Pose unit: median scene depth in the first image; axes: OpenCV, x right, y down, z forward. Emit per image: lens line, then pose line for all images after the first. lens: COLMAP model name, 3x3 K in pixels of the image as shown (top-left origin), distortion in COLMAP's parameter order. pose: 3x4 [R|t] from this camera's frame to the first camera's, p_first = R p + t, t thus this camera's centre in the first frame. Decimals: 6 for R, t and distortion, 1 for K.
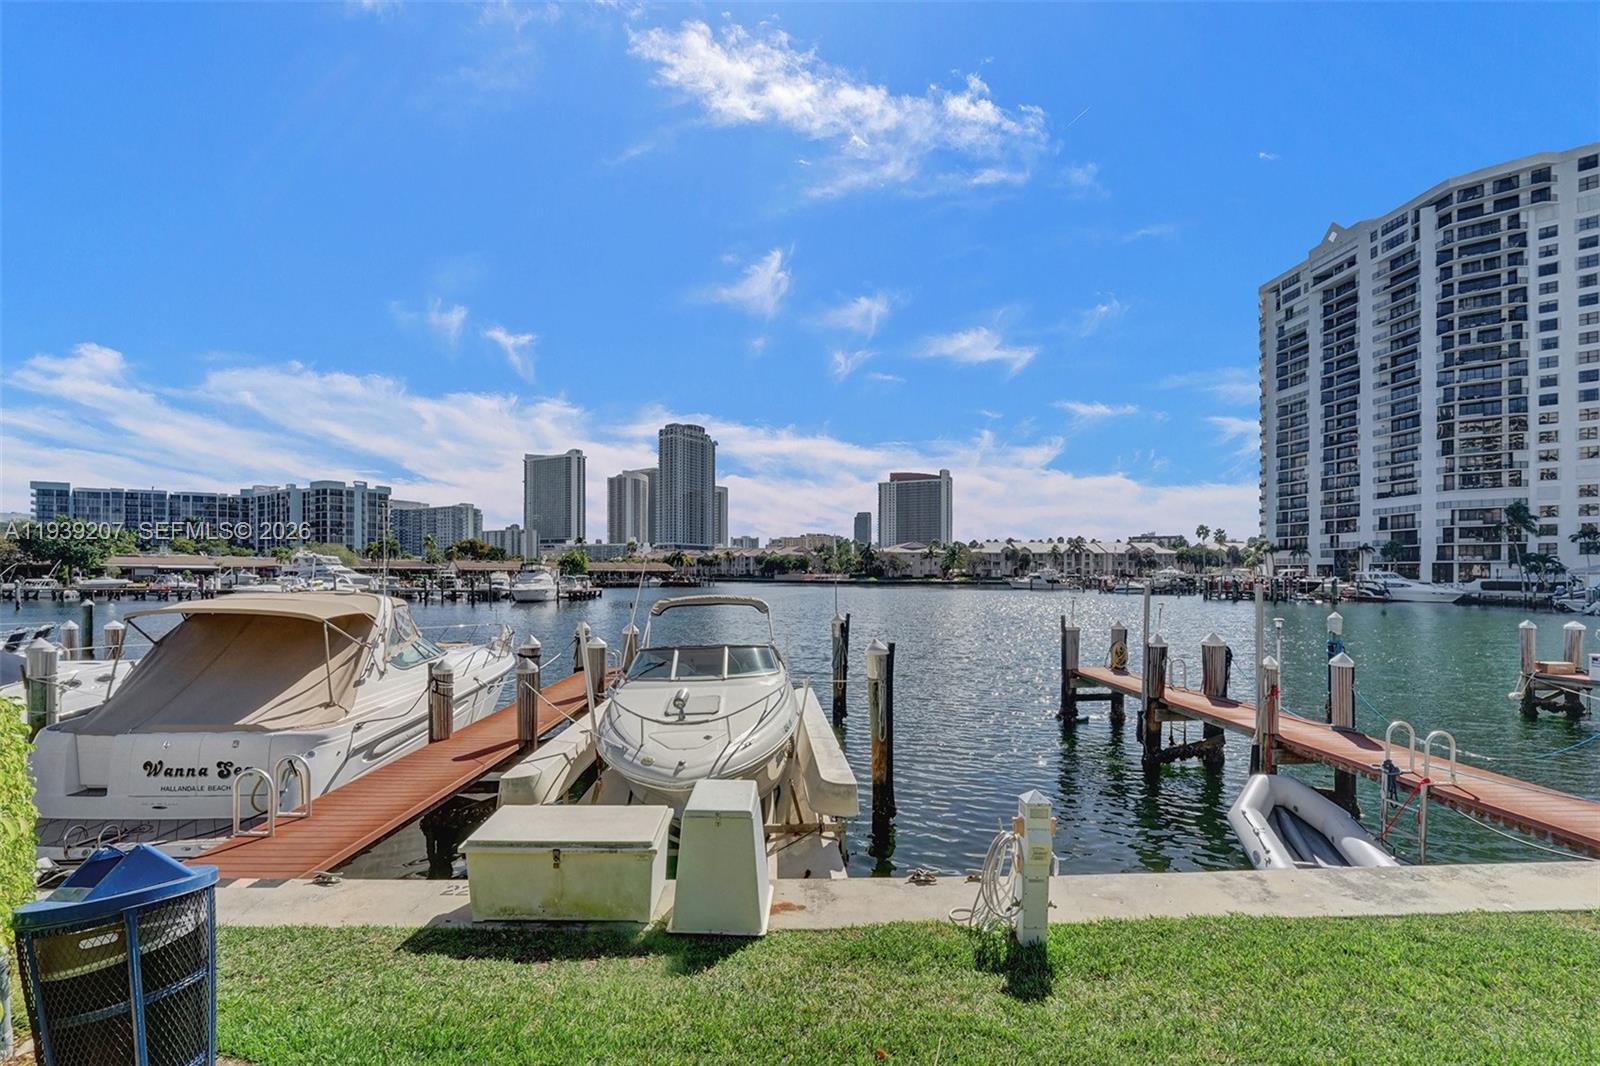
lens RADIAL K [[665.6, 0, 793.1], [0, 665.6, 572.3], [0, 0, 1]] dist [-0.027630, 0.000205]
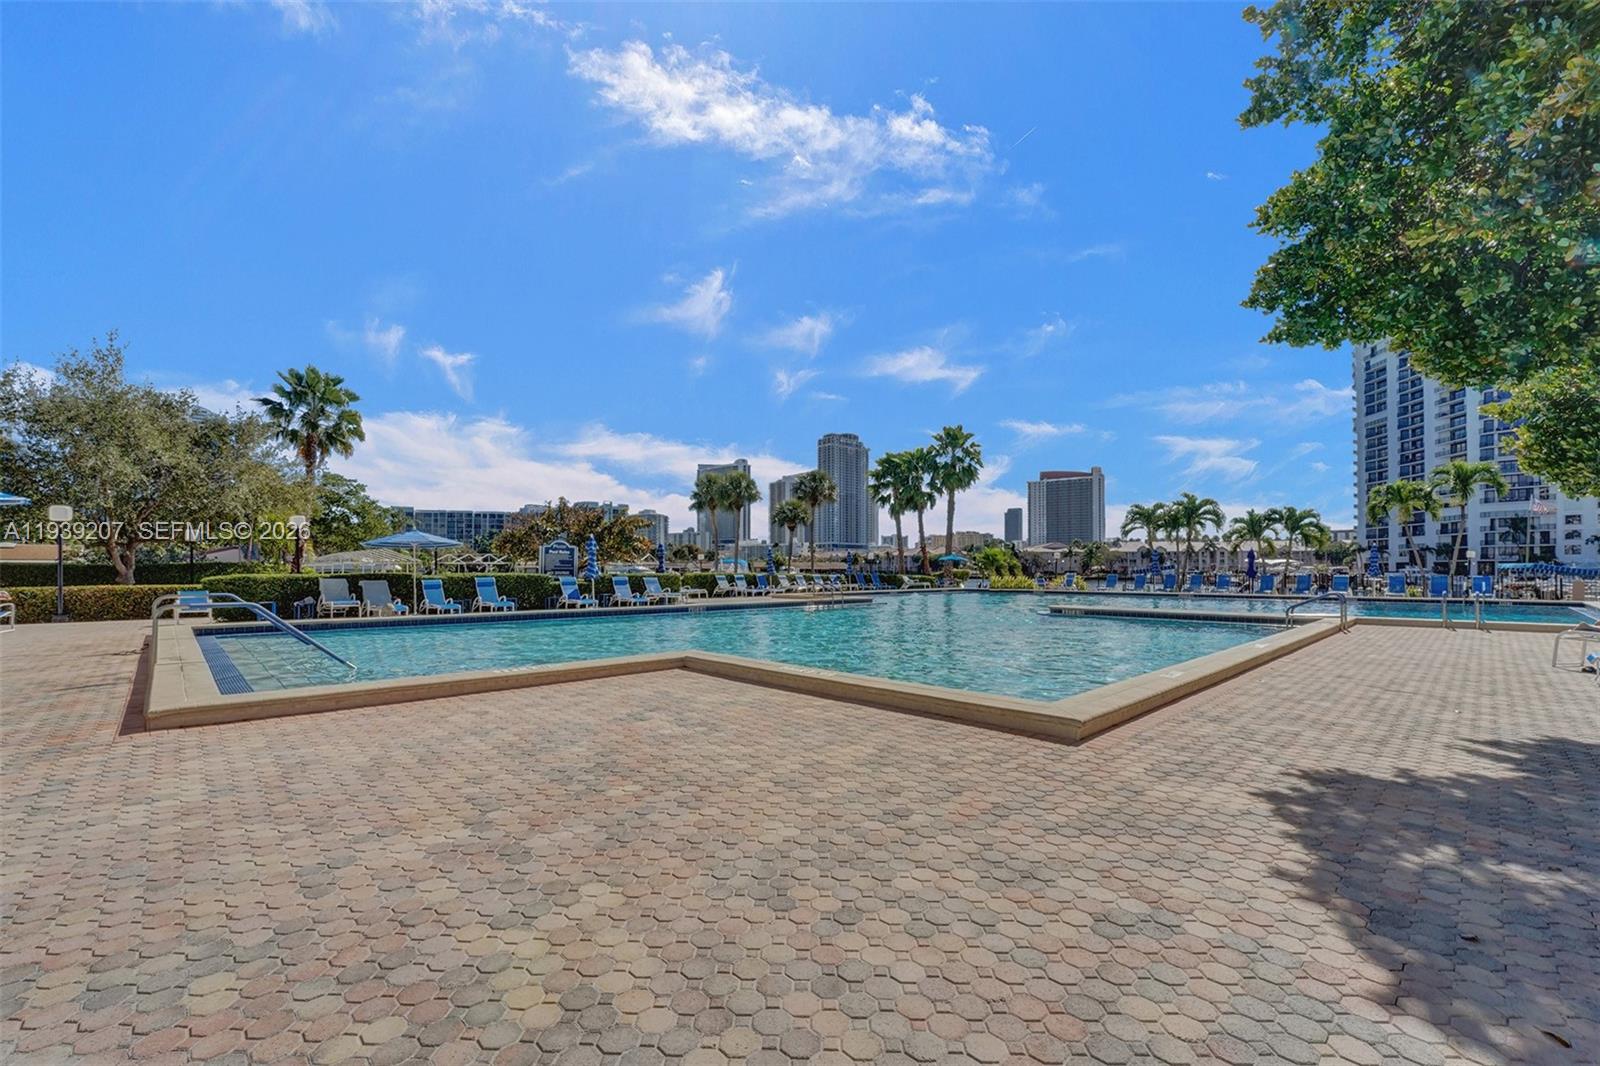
lens RADIAL K [[665.6, 0, 793.1], [0, 665.6, 572.3], [0, 0, 1]] dist [-0.027630, 0.000205]
pose [[0.976349, -0.001103, -0.216199, -0.009956], [0.002089, 0.999988, 0.004332, -0.000587], [0.216191, -0.004681, 0.976340, -0.209963]]
